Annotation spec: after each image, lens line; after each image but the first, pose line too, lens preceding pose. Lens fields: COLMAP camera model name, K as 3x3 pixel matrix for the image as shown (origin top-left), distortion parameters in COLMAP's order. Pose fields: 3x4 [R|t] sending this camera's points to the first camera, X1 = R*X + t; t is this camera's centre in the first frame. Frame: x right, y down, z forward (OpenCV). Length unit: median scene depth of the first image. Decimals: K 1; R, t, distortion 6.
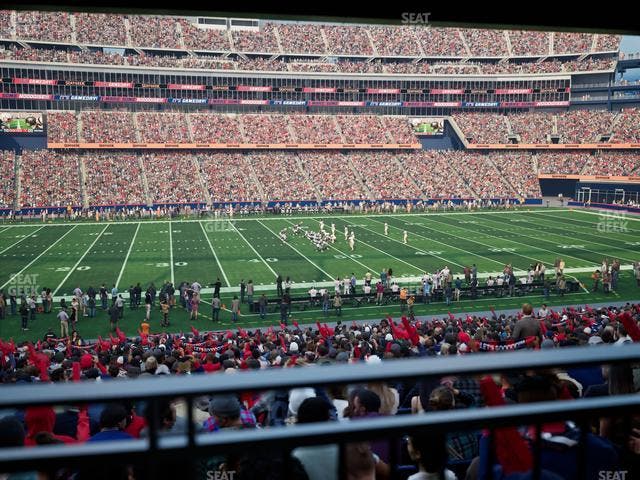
lens RADIAL K [[599.6, 0, 318.6], [0, 599.6, 240.9], [0, 0, 1]] dist [0.000338, 0.000000]
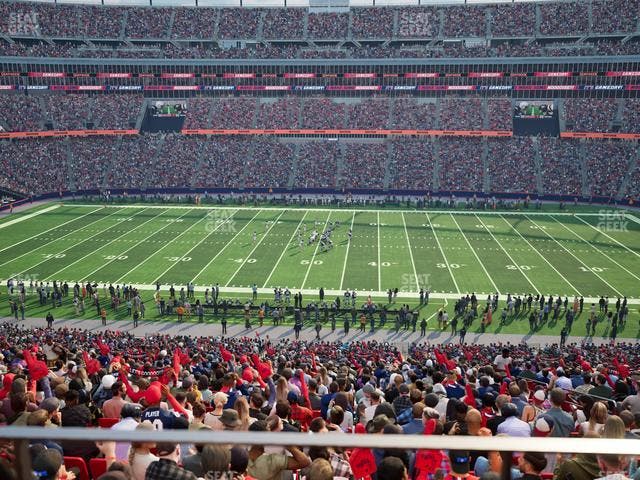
lens RADIAL K [[599.6, 0, 320.1], [0, 599.6, 238.7], [0, 0, 1]] dist [0.000338, 0.000000]
pose [[0.944214, 0.077898, -0.319987, 0.192976], [-0.048928, 0.994021, 0.097611, -0.061338], [0.325677, -0.076509, 0.942380, -0.078080]]
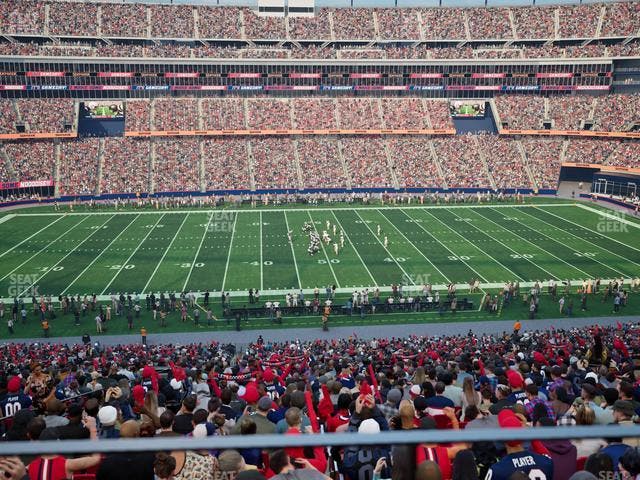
lens RADIAL K [[599.6, 0, 318.7], [0, 599.6, 240.5], [0, 0, 1]] dist [0.000338, 0.000000]
pose [[0.988862, 0.035454, -0.144553, 0.087046], [-0.021925, 0.995318, 0.094135, -0.057098], [0.147213, -0.089917, 0.985009, -0.107181]]
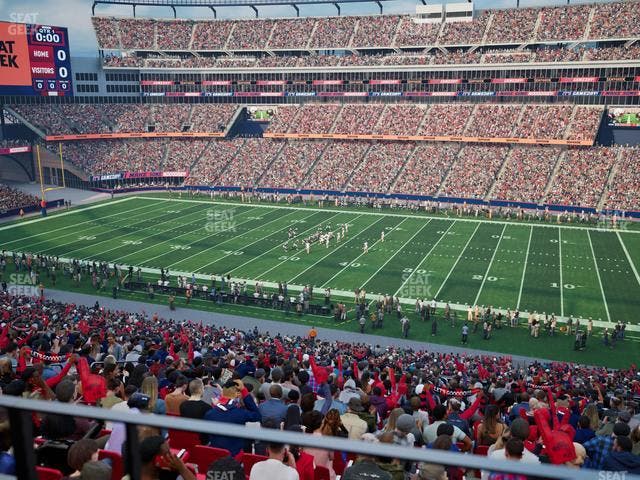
lens RADIAL K [[599.6, 0, 319.5], [0, 599.6, 239.8], [0, 0, 1]] dist [0.000338, 0.000000]
pose [[0.819071, 0.131235, -0.558480, 0.351240], [-0.085107, 0.990508, 0.107937, -0.068699], [0.567344, -0.040877, 0.822465, -0.029313]]
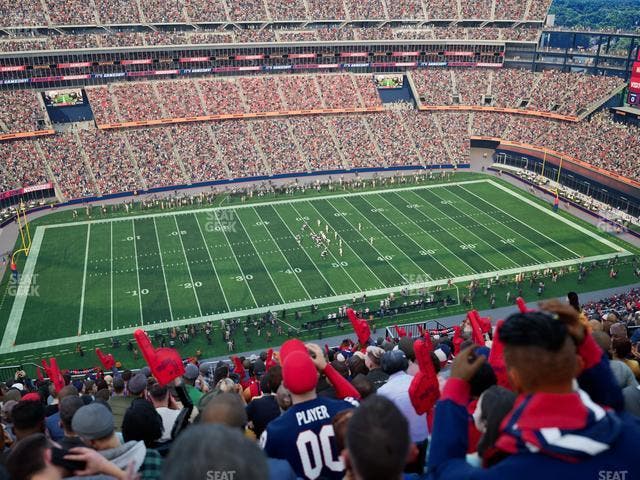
lens RADIAL K [[599.6, 0, 318.2], [0, 599.6, 240.9], [0, 0, 1]] dist [0.000338, 0.000000]
pose [[0.998088, -0.025130, 0.056462, -0.046314], [0.009969, 0.967098, 0.254208, -0.202624], [-0.060992, -0.253160, 0.965500, -0.283523]]
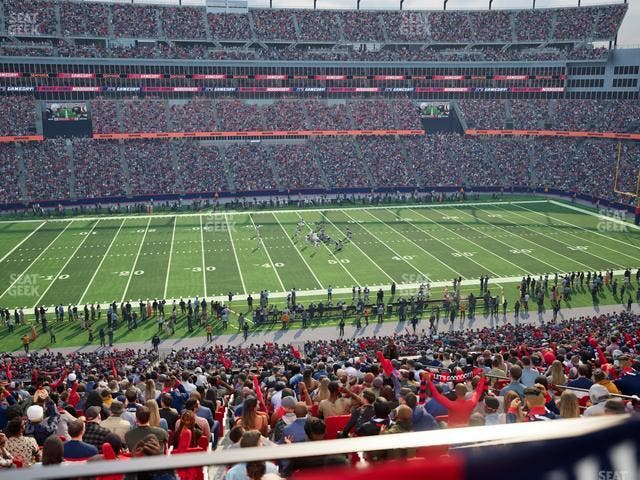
lens RADIAL K [[599.6, 0, 318.9], [0, 599.6, 238.8], [0, 0, 1]] dist [0.000338, 0.000000]
pose [[0.999018, 0.010237, -0.043100, 0.025377], [-0.006433, 0.996146, 0.087475, -0.055690], [0.043830, -0.087112, 0.995234, -0.116700]]
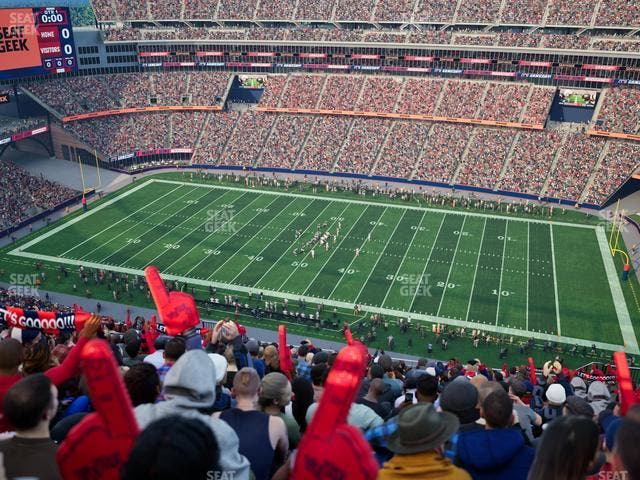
lens RADIAL K [[599.6, 0, 318.8], [0, 599.6, 239.8], [0, 0, 1]] dist [0.000338, 0.000000]
pose [[0.846498, 0.208698, -0.489781, 0.390951], [-0.078343, 0.958779, 0.273140, -0.219240], [0.526595, -0.192841, 0.827955, -0.175121]]
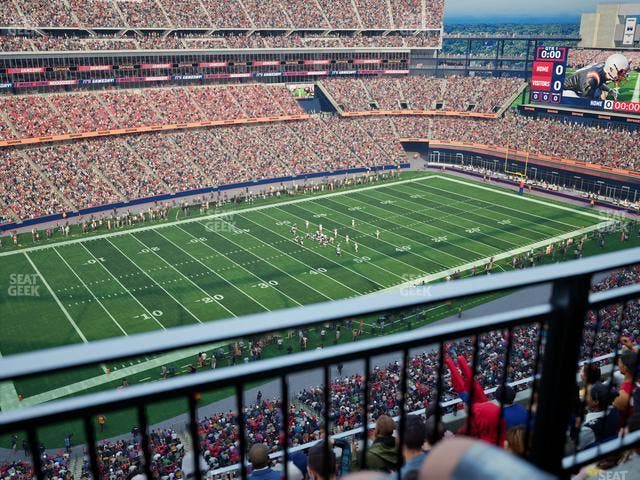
lens RADIAL K [[599.6, 0, 317.8], [0, 599.6, 241.7], [0, 0, 1]] dist [0.000338, 0.000000]
pose [[0.934110, -0.117468, 0.337106, -0.240430], [0.053867, 0.979879, 0.192186, -0.135234], [-0.352899, -0.161364, 0.921642, -0.165357]]
